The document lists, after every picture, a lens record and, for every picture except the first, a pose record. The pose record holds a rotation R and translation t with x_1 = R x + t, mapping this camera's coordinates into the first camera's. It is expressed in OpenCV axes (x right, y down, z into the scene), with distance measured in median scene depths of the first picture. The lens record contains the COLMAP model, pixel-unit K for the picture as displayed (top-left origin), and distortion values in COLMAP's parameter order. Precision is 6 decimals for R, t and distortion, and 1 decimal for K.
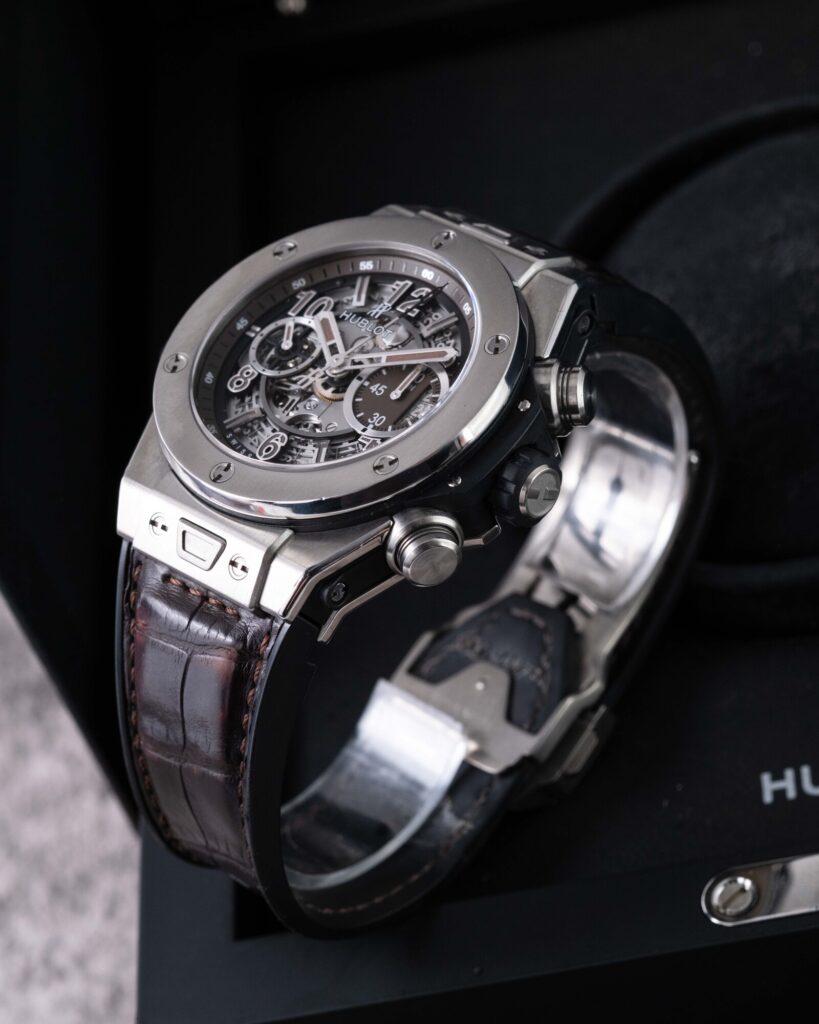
lens RADIAL K [[4074.5, 0, 409.5], [0, 4074.5, 512.0], [0, 0, 1]] dist [0.085487, 4.814532]
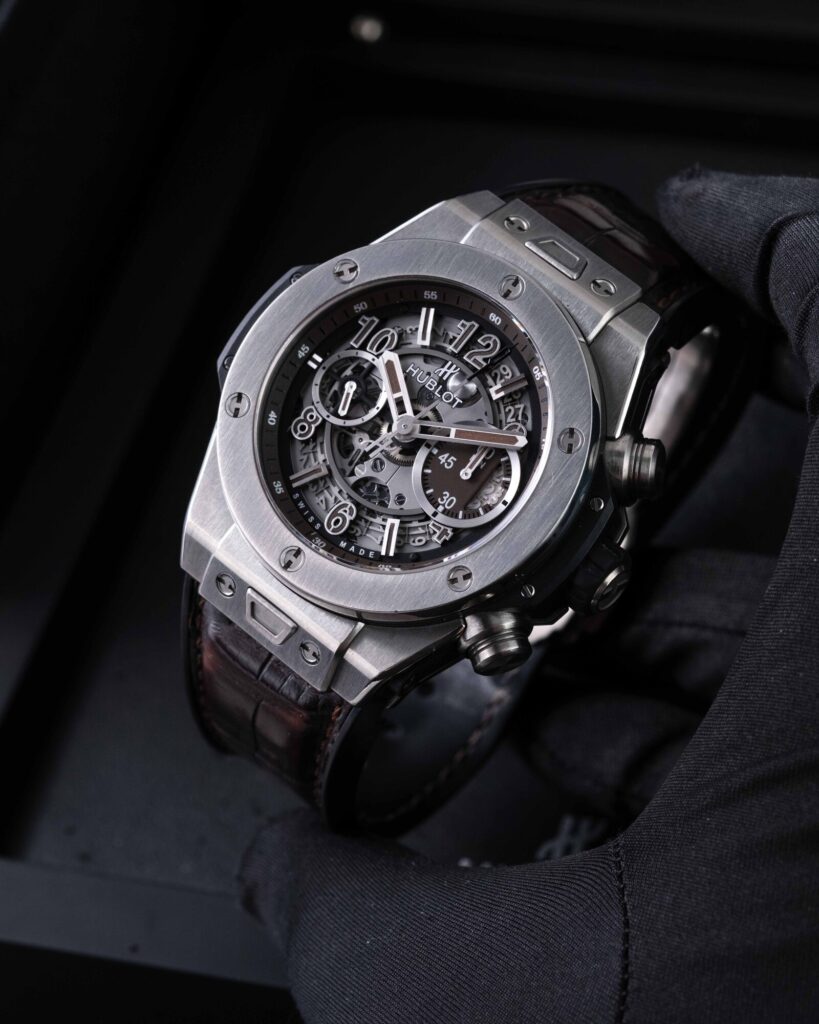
lens RADIAL K [[4074.5, 0, 409.5], [0, 4074.5, 512.0], [0, 0, 1]] dist [0.085487, 4.814532]
pose [[0.998880, -0.007163, 0.046775, -0.062879], [-0.014154, 0.897991, 0.439787, -0.451718], [-0.045154, -0.439956, 0.896883, 0.104642]]
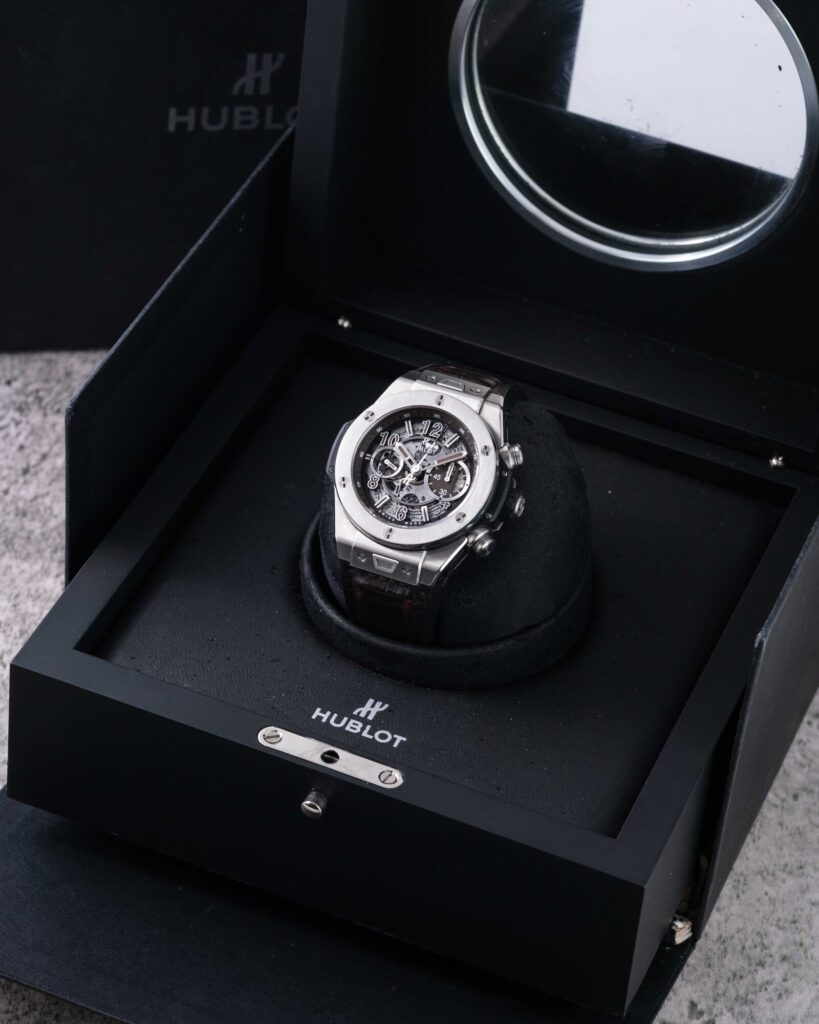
lens RADIAL K [[4074.5, 0, 409.5], [0, 4074.5, 512.0], [0, 0, 1]] dist [0.085487, 4.814532]
pose [[0.933363, -0.283253, 0.220455, -0.542840], [0.203157, 0.923244, 0.326110, -0.775859], [-0.295905, -0.259592, 0.919267, -1.153511]]
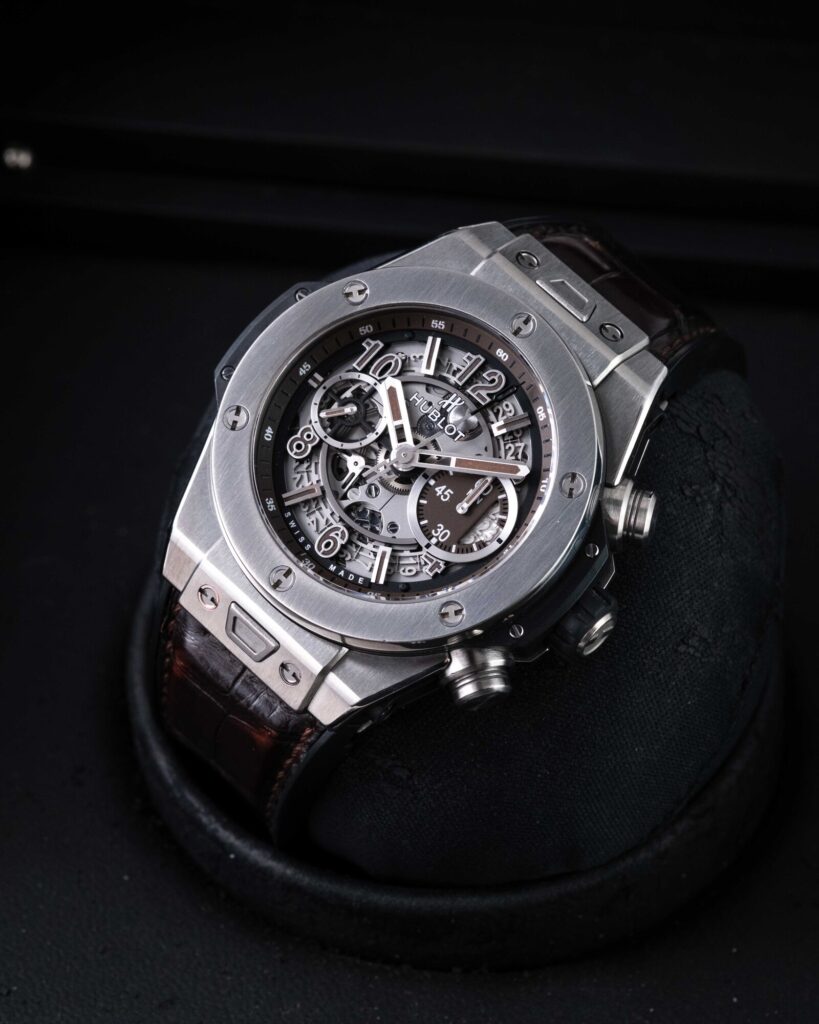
lens RADIAL K [[4074.5, 0, 409.5], [0, 4074.5, 512.0], [0, 0, 1]] dist [0.085487, 4.814532]
pose [[0.988802, 0.075087, 0.128965, -0.142066], [-0.126199, 0.881977, 0.454081, -0.470621], [-0.079649, -0.465272, 0.881577, 0.125885]]
